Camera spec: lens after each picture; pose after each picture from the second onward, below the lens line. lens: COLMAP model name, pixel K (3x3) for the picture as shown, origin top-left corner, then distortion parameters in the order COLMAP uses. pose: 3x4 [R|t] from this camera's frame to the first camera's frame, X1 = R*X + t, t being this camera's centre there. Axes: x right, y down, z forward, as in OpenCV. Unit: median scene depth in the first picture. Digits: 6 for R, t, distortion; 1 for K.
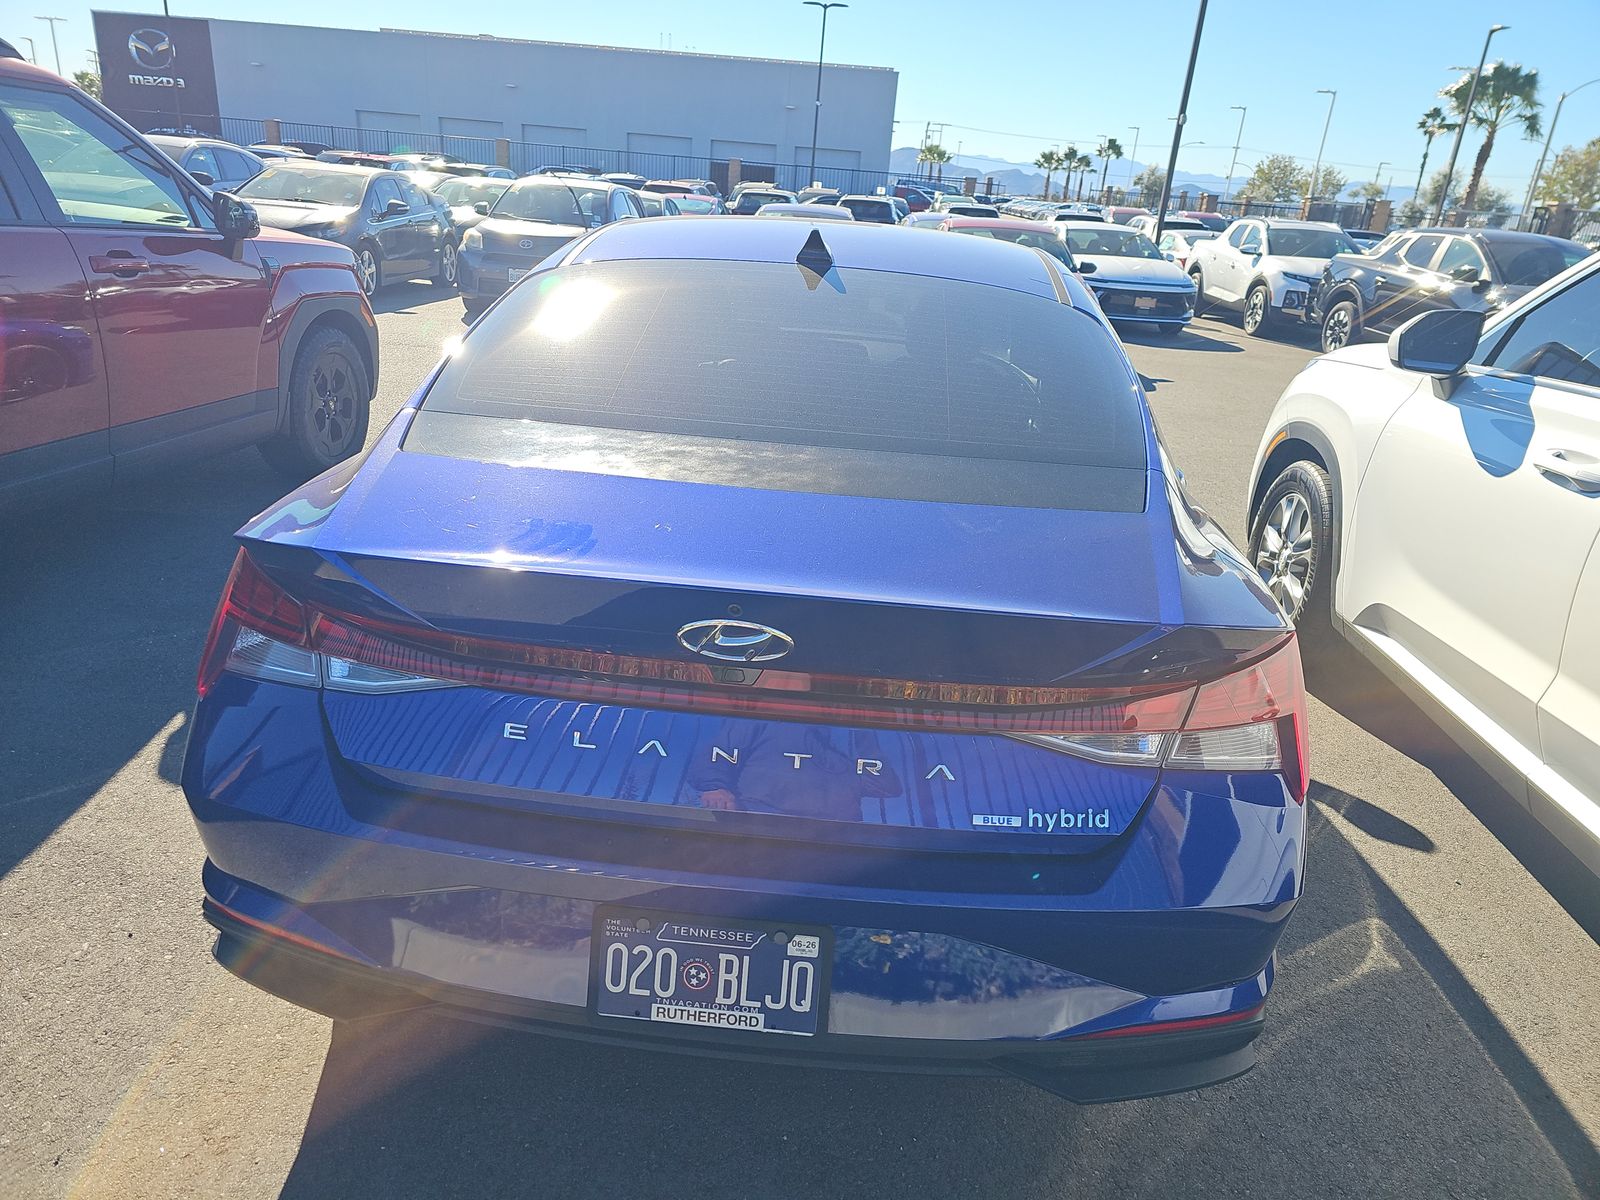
lens RADIAL K [[1067.5, 0, 796.0], [0, 1067.5, 597.4], [0, 0, 1]] dist [0.035813, -0.030575]
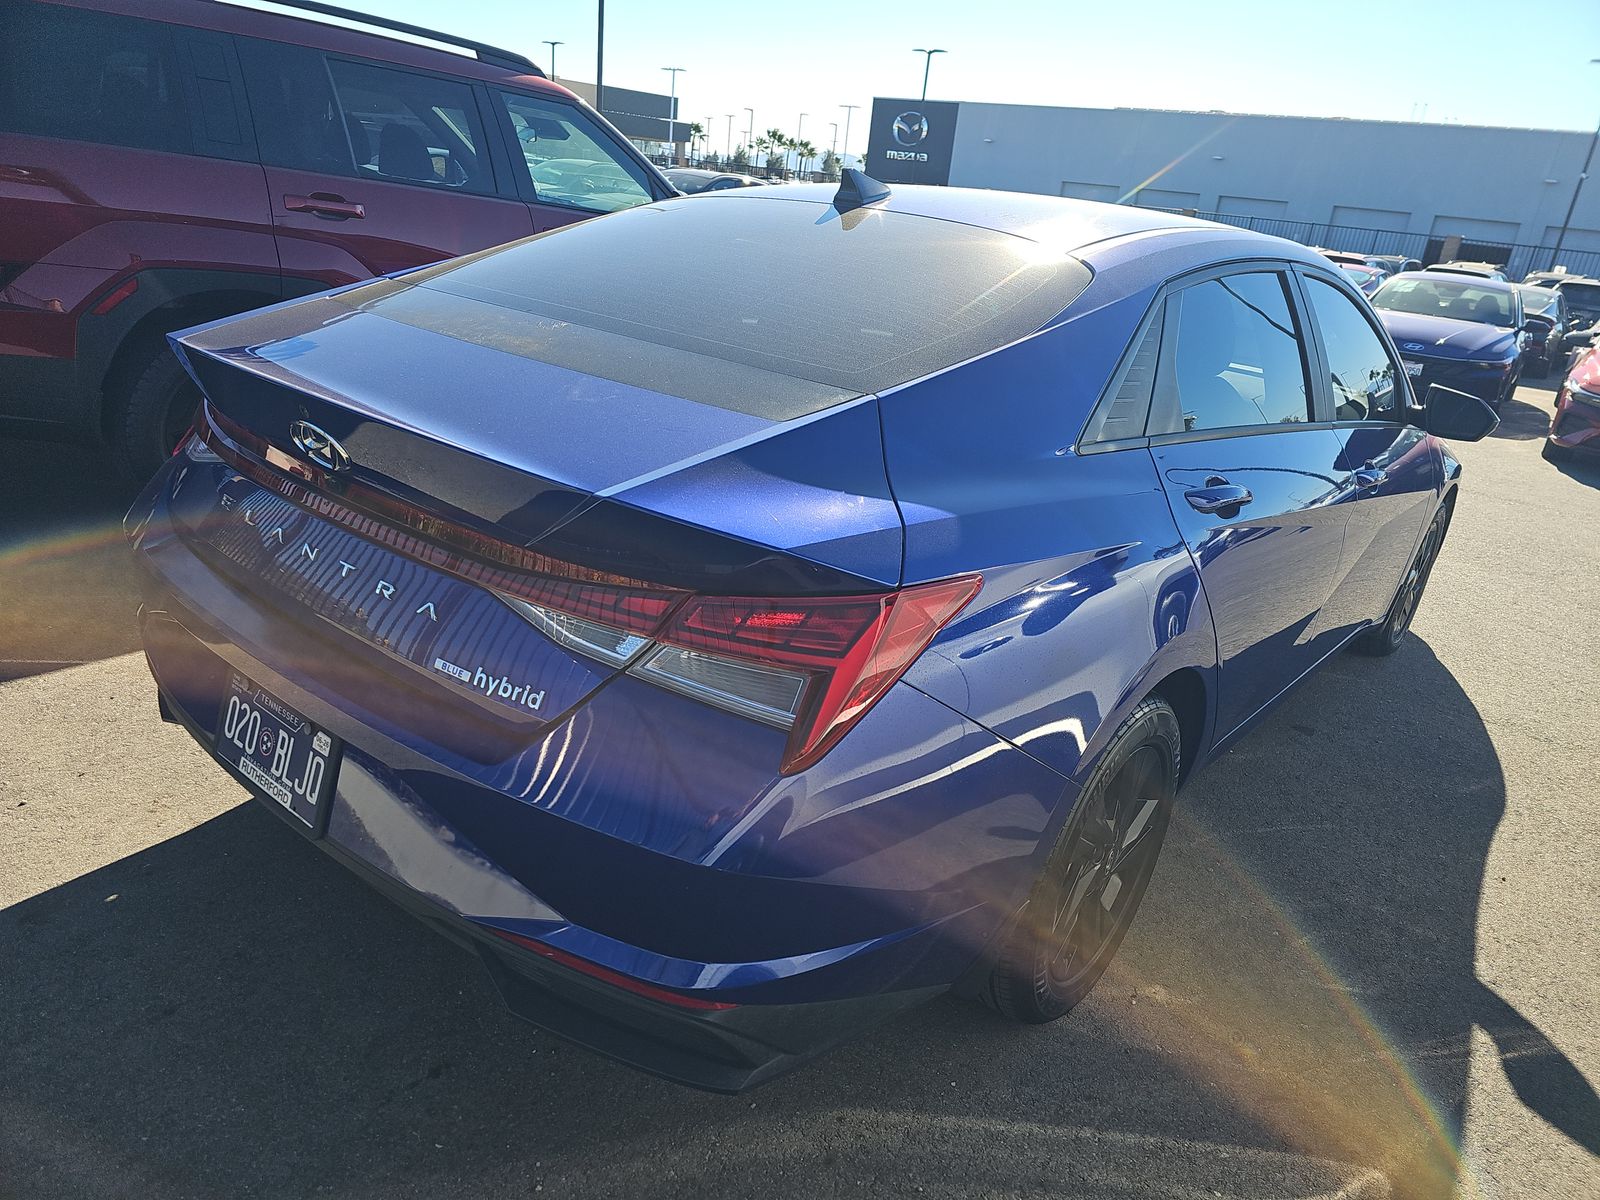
lens RADIAL K [[1067.5, 0, 801.3], [0, 1067.5, 604.9], [0, 0, 1]] dist [0.035813, -0.030575]
pose [[0.814578, 0.222097, -0.535850, 0.925103], [-0.252946, 0.967341, 0.016420, 0.053038], [0.521996, 0.122166, 0.844154, 0.322414]]
